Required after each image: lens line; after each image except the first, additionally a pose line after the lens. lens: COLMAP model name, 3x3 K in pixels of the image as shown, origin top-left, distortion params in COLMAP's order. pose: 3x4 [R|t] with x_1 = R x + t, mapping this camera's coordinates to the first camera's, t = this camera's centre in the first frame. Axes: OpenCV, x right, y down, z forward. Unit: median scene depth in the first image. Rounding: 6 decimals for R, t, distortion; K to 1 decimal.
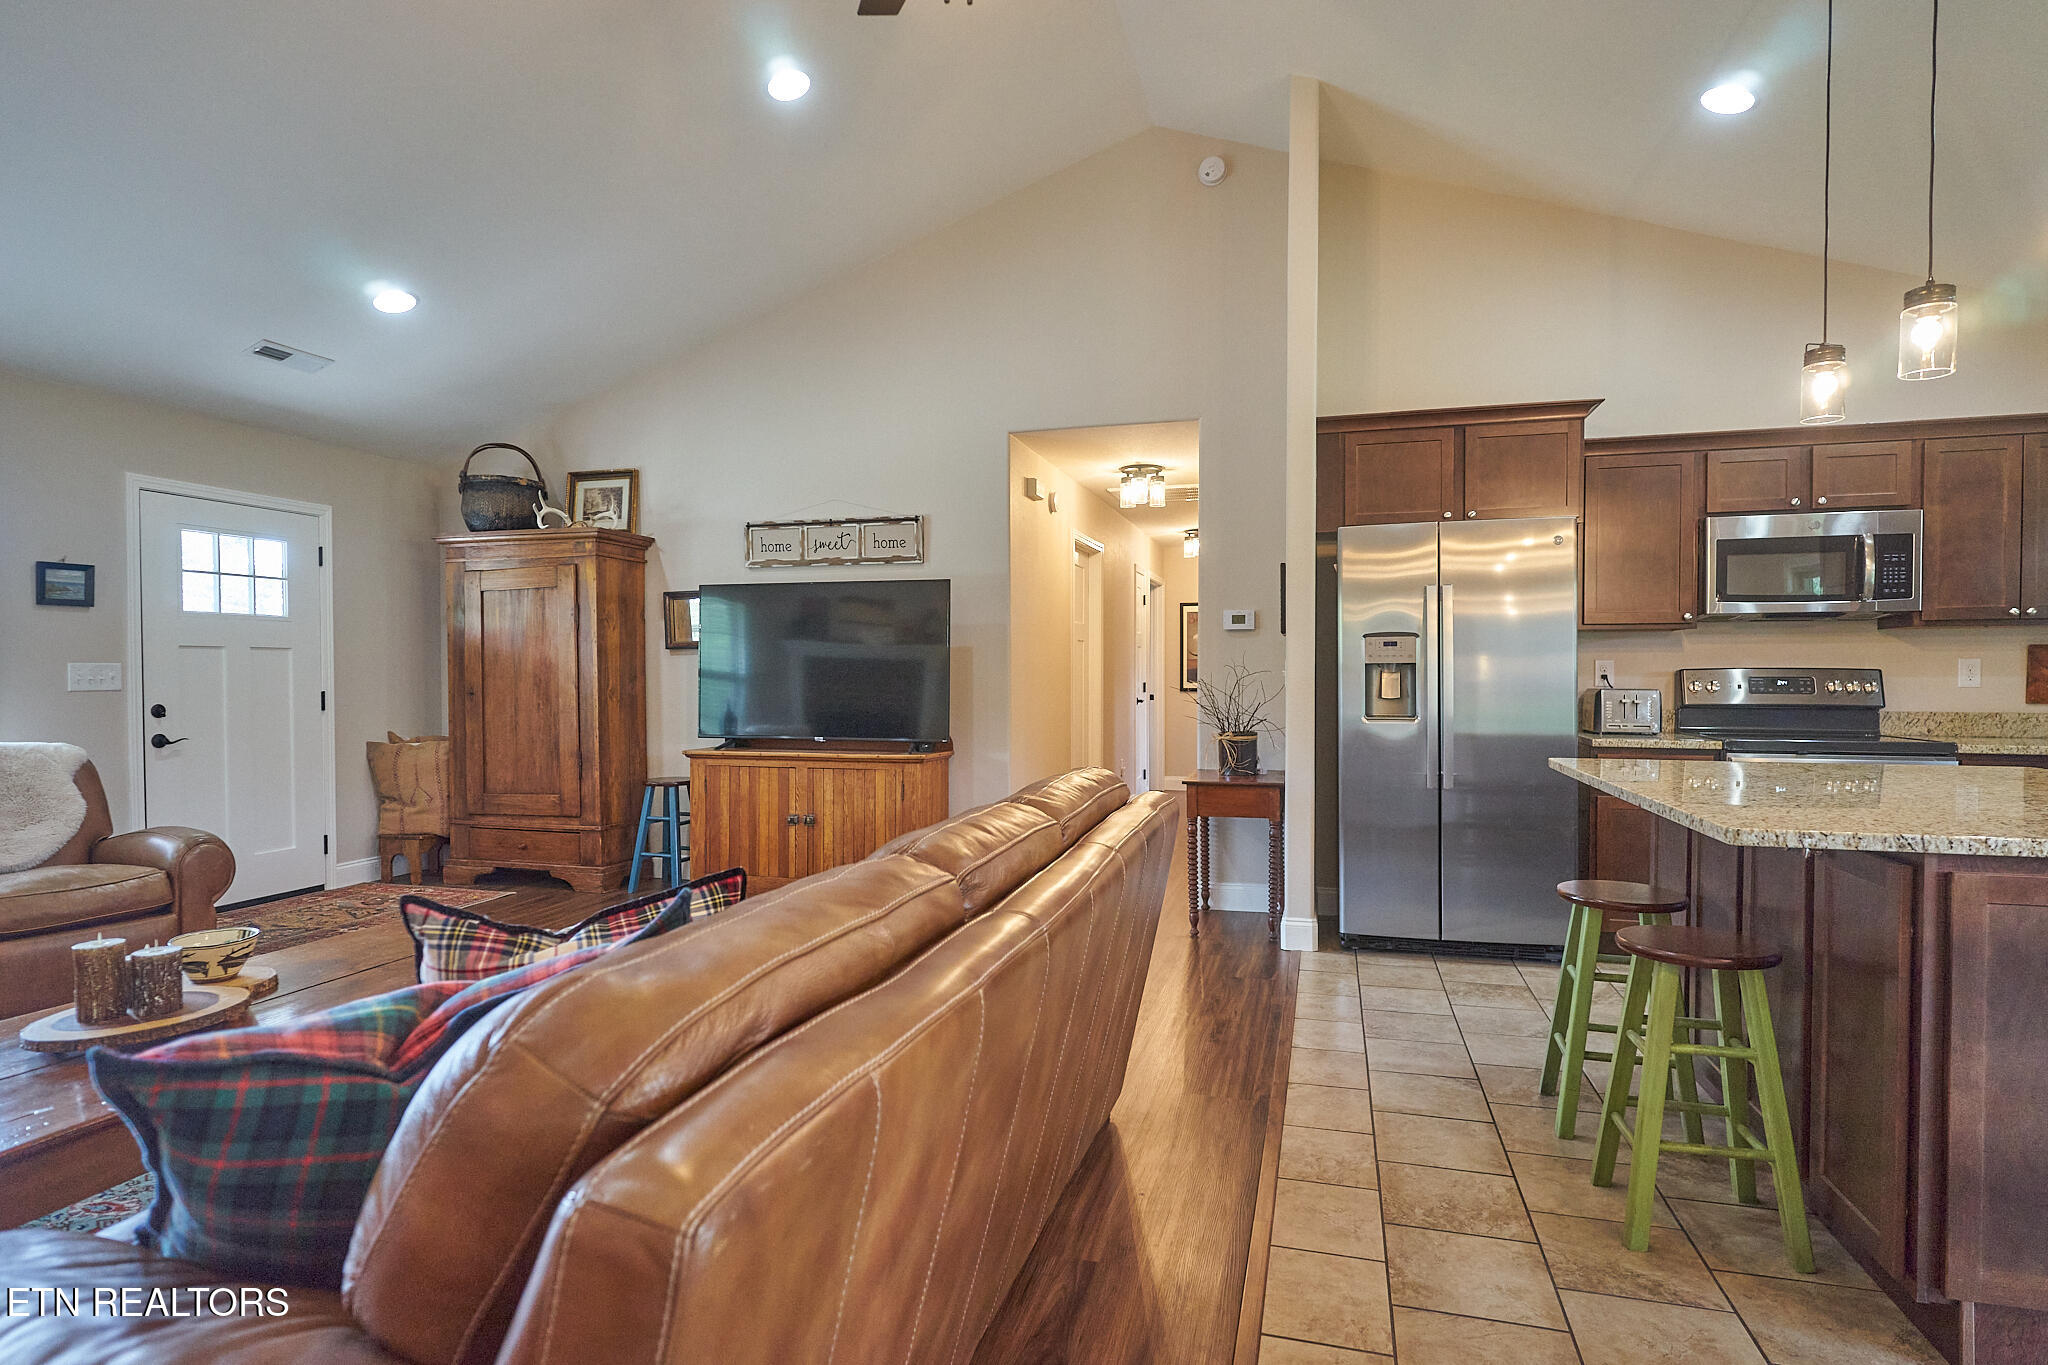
lens RADIAL K [[1071.0, 0, 1021.3], [0, 1071.0, 695.1], [0, 0, 1]] dist [-0.000314, -0.001006]
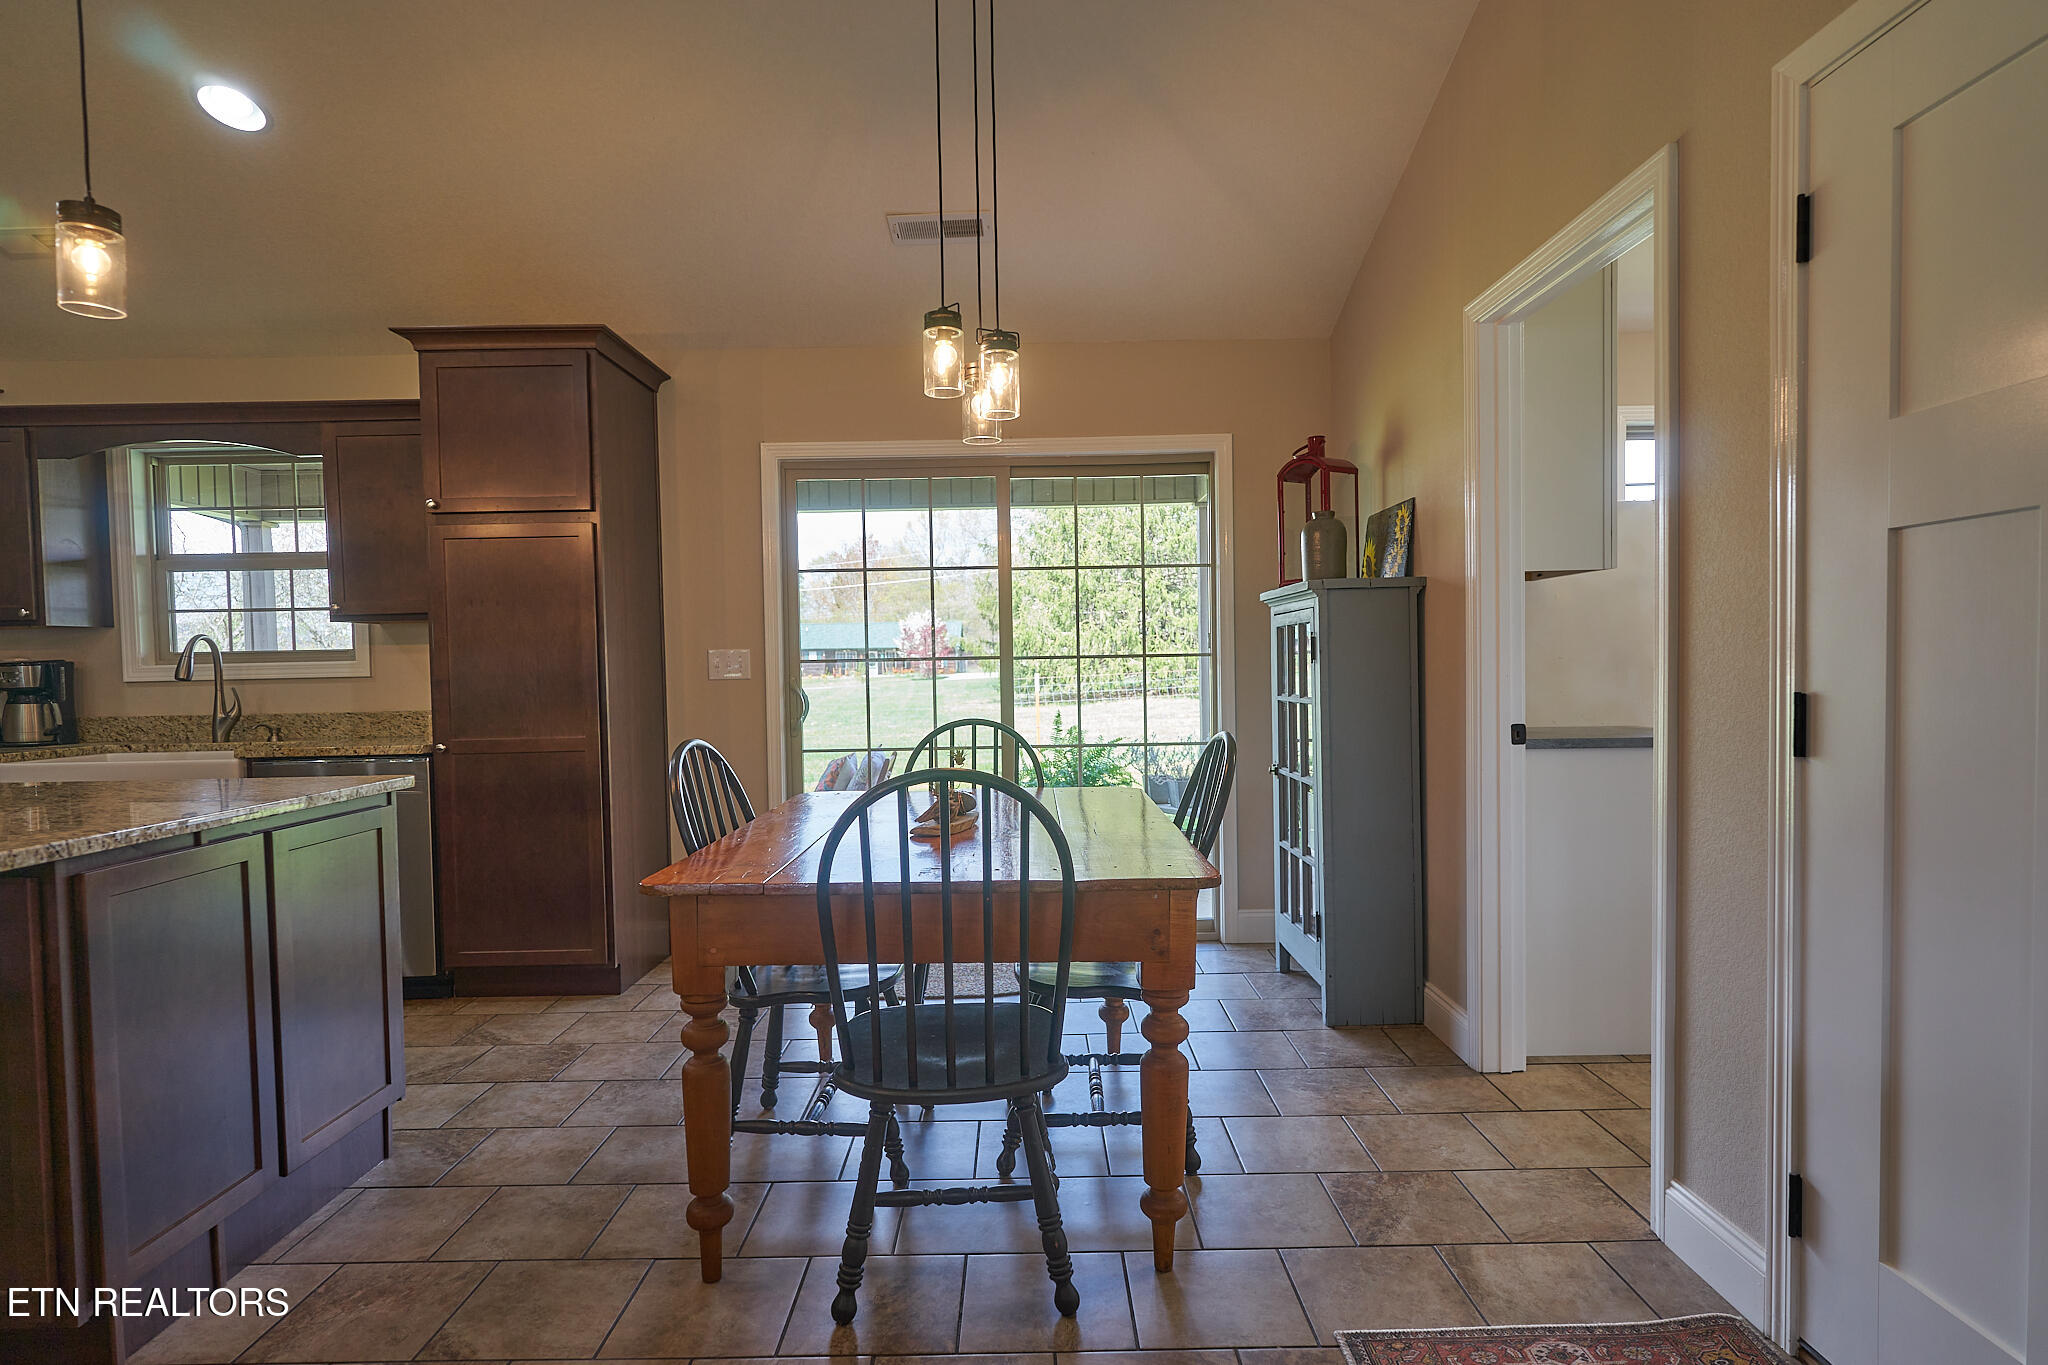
lens RADIAL K [[1077.7, 0, 1027.8], [0, 1077.7, 690.9], [0, 0, 1]] dist [0.004035, -0.000096]
pose [[-0.283129, -0.021113, 0.958850, -0.130734], [0.037495, 0.998750, 0.033063, -0.000904], [-0.958349, 0.045313, -0.281983, 0.176997]]
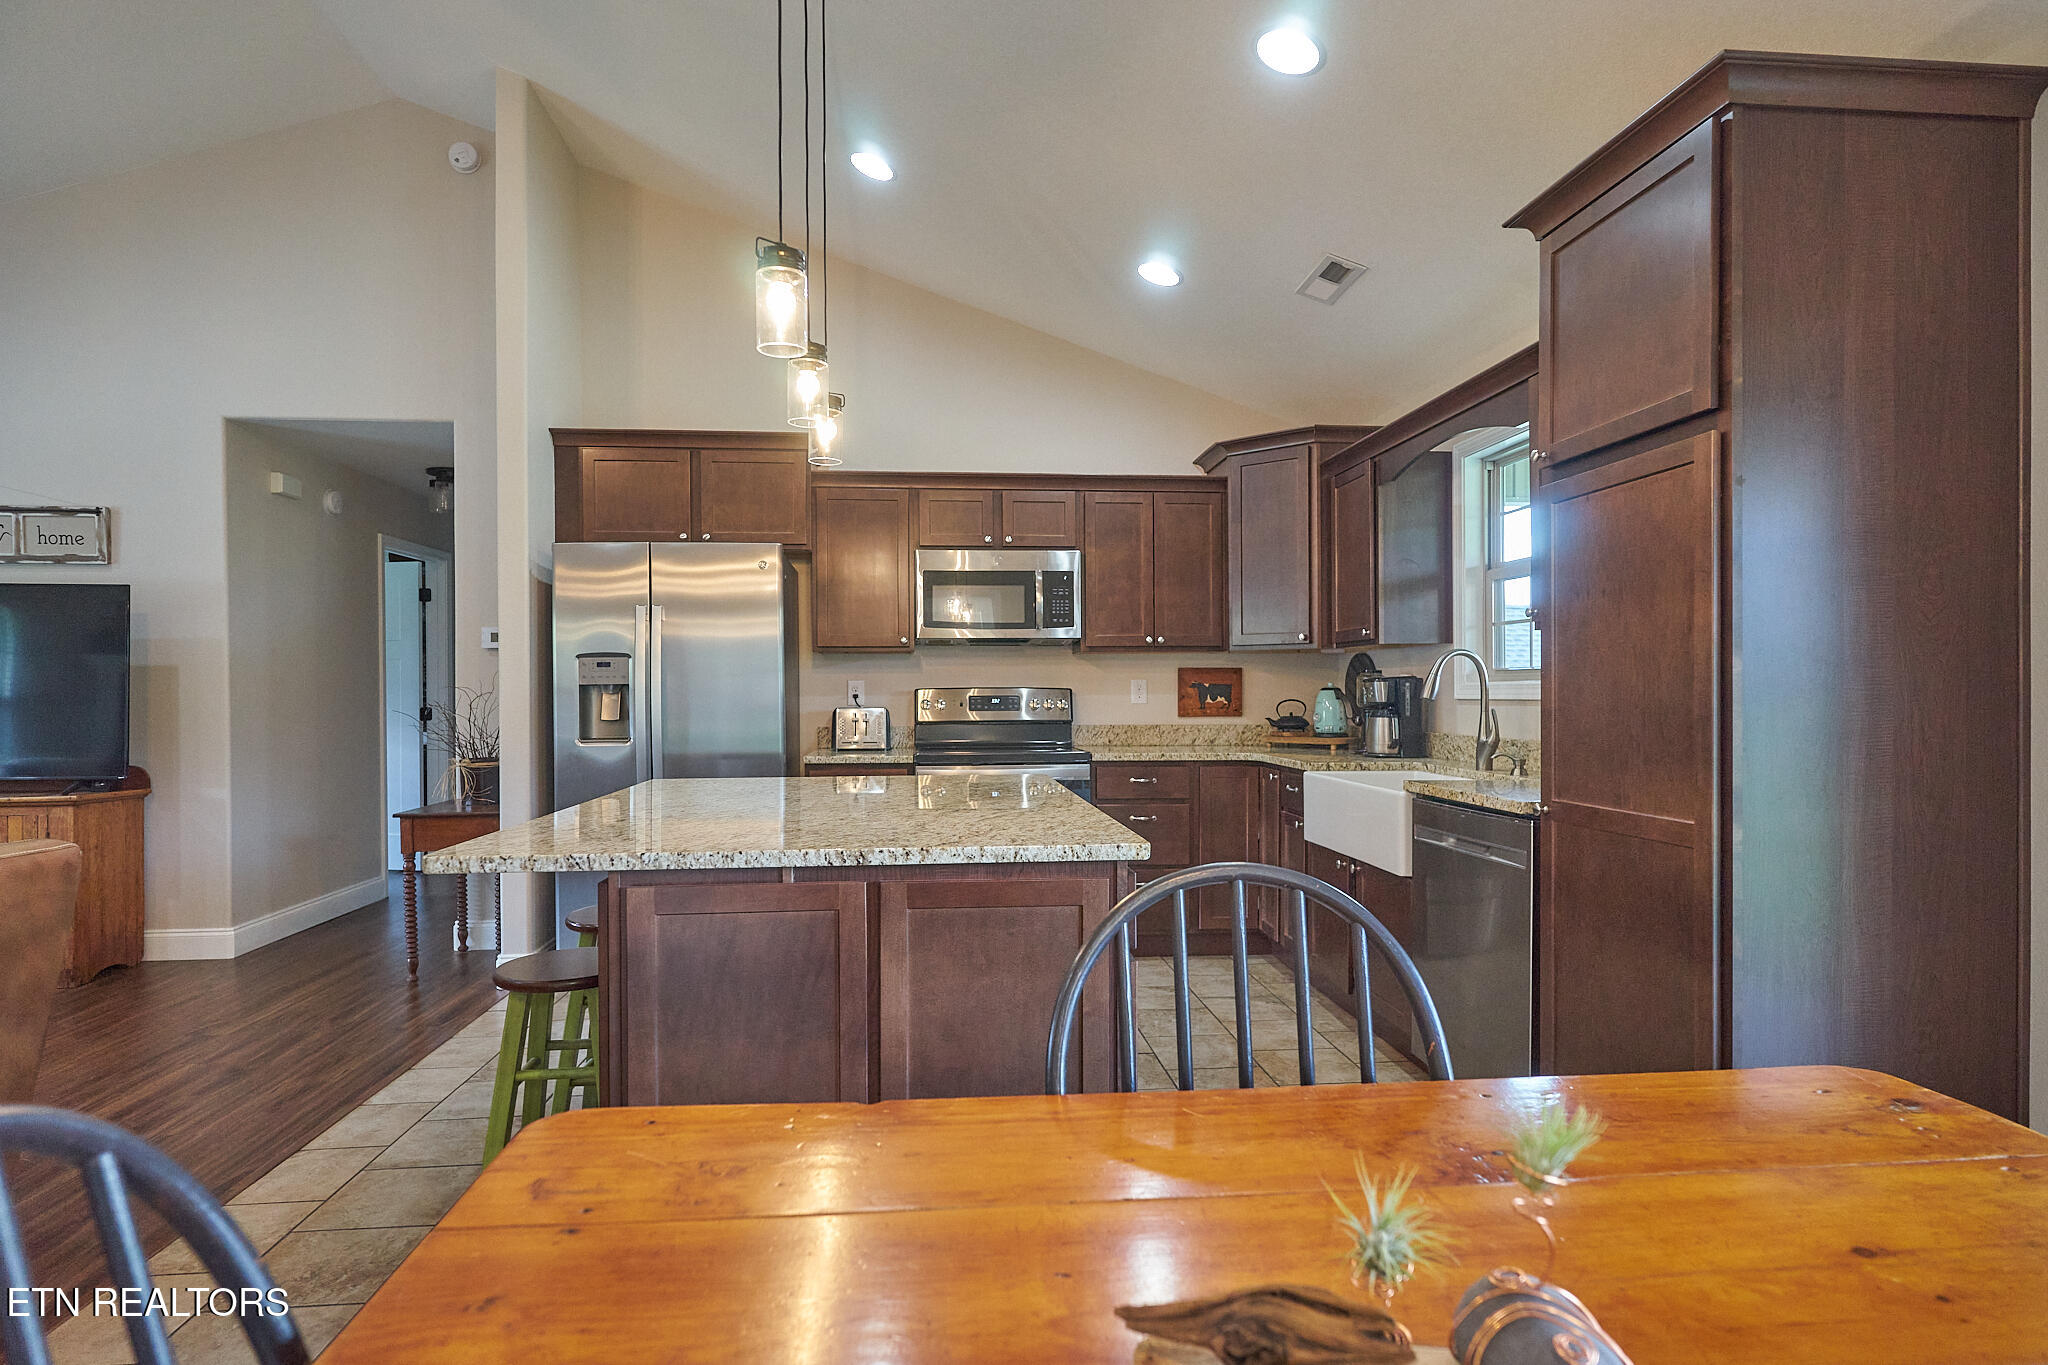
lens RADIAL K [[1077.7, 0, 1027.8], [0, 1077.7, 690.9], [0, 0, 1]] dist [0.004035, -0.000096]
pose [[0.929215, -0.004721, 0.369509, 0.340385], [0.011868, 0.999784, -0.017072, -0.002567], [-0.369349, 0.020249, 0.929070, -0.058095]]
